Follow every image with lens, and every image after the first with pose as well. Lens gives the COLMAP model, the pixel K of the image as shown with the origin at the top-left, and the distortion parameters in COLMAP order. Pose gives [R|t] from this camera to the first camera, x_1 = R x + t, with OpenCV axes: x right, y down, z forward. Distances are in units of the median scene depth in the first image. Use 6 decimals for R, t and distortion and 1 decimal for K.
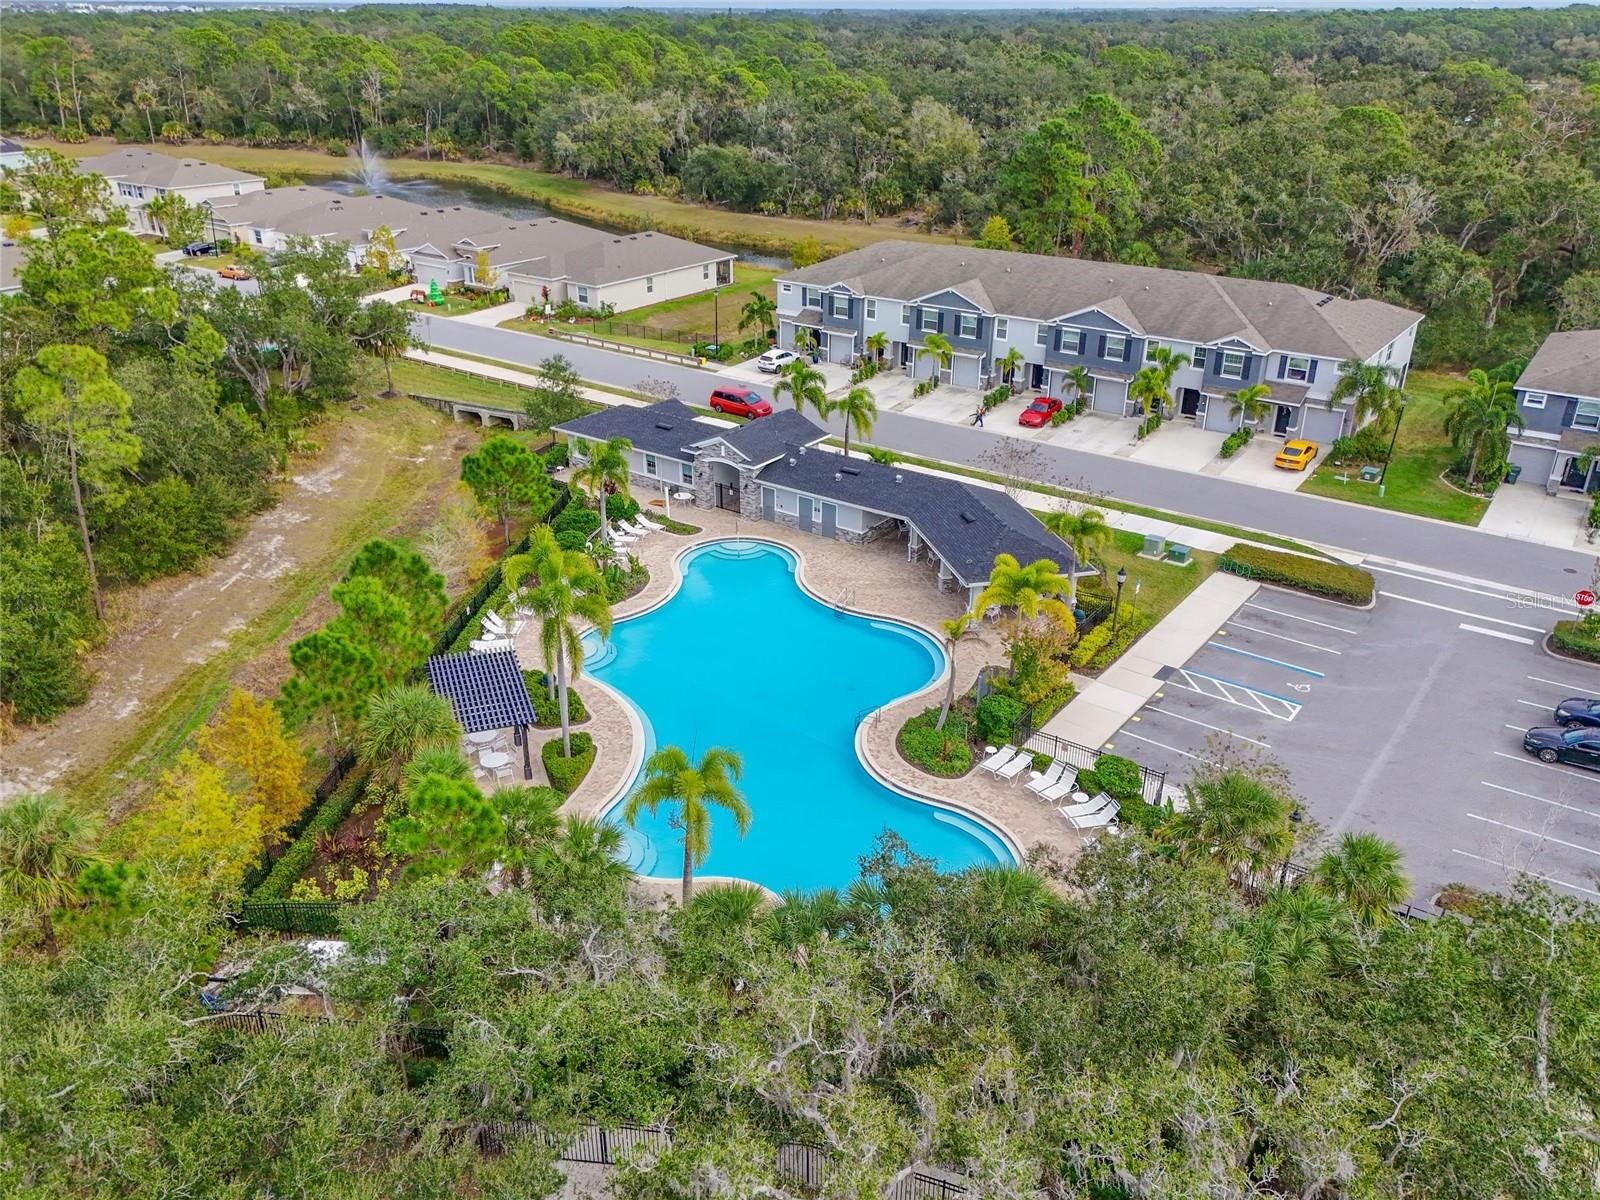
lens RADIAL K [[1164.1, 0, 800.0], [0, 1164.1, 600.0], [0, 0, 1]] dist [0.066761, -0.003428]
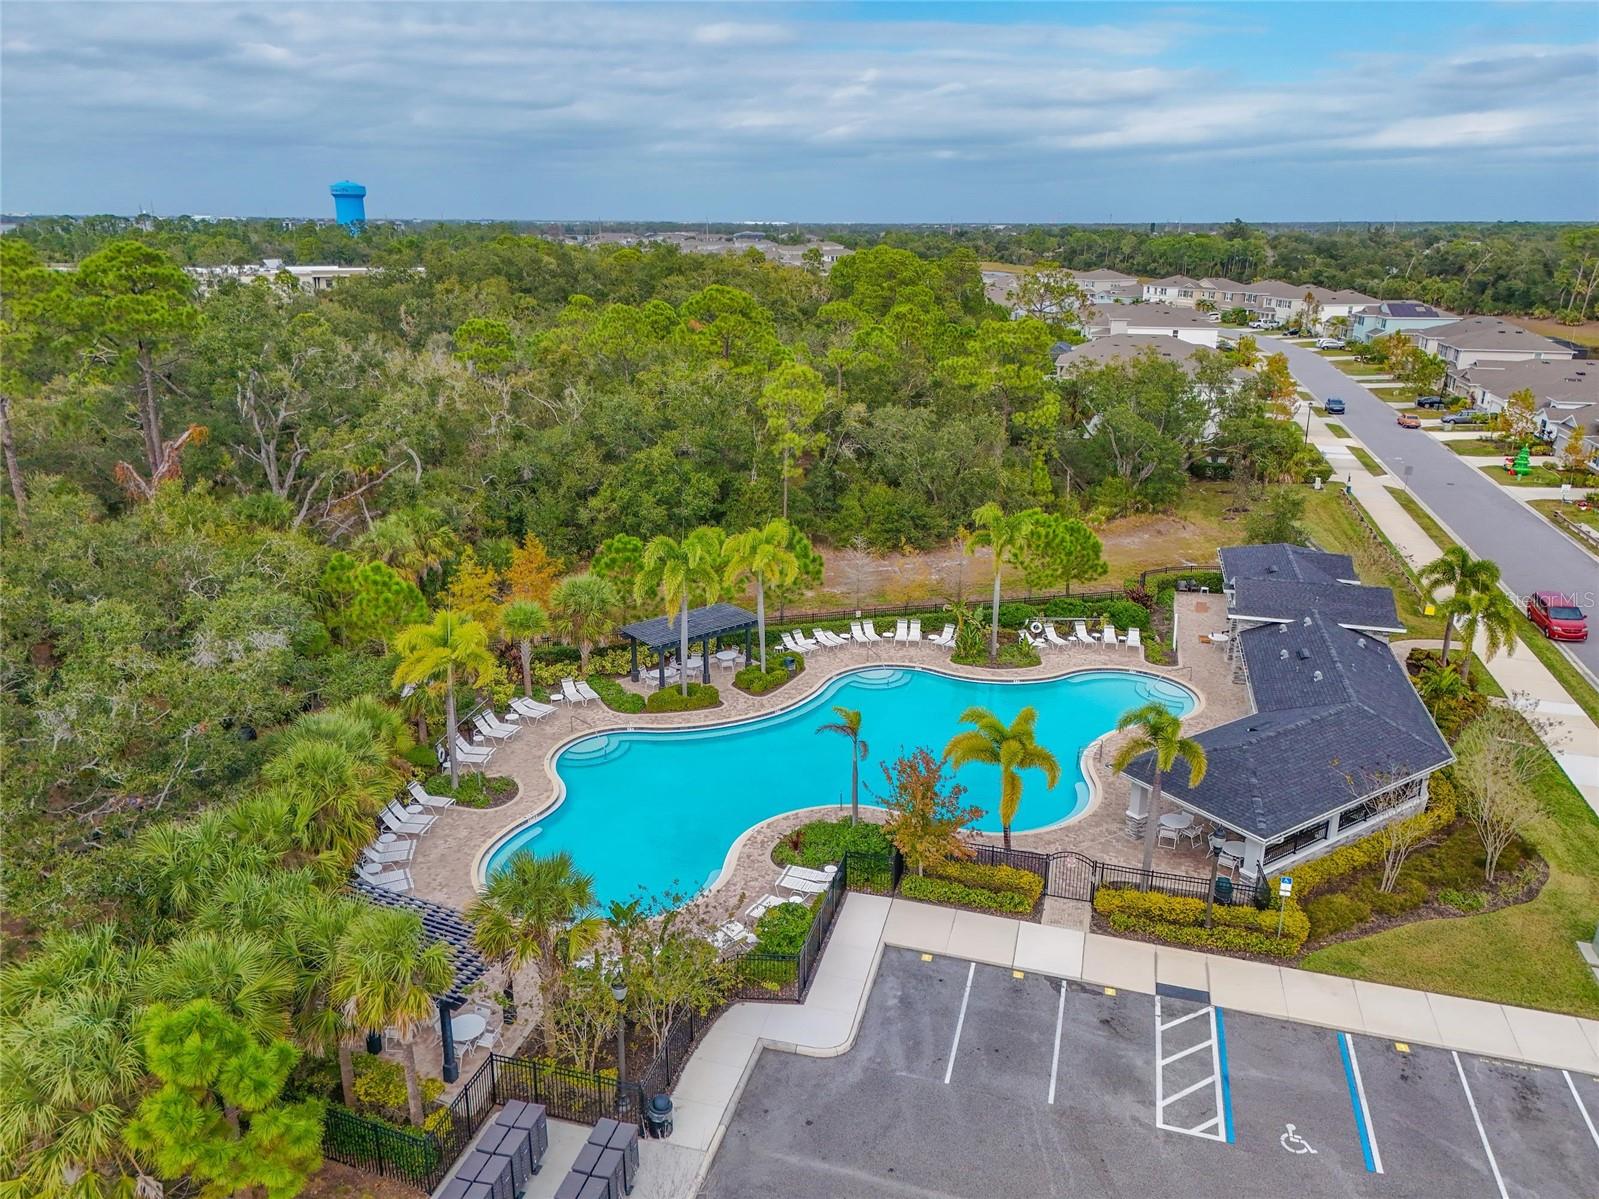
lens RADIAL K [[1163.4, 0, 799.5], [0, 1163.4, 599.5], [0, 0, 1]] dist [0.066761, -0.003428]
pose [[0.394124, 0.297015, -0.869740, 0.761742], [-0.421442, 0.899385, 0.116162, -0.125428], [0.816733, 0.320763, 0.479644, 0.465095]]
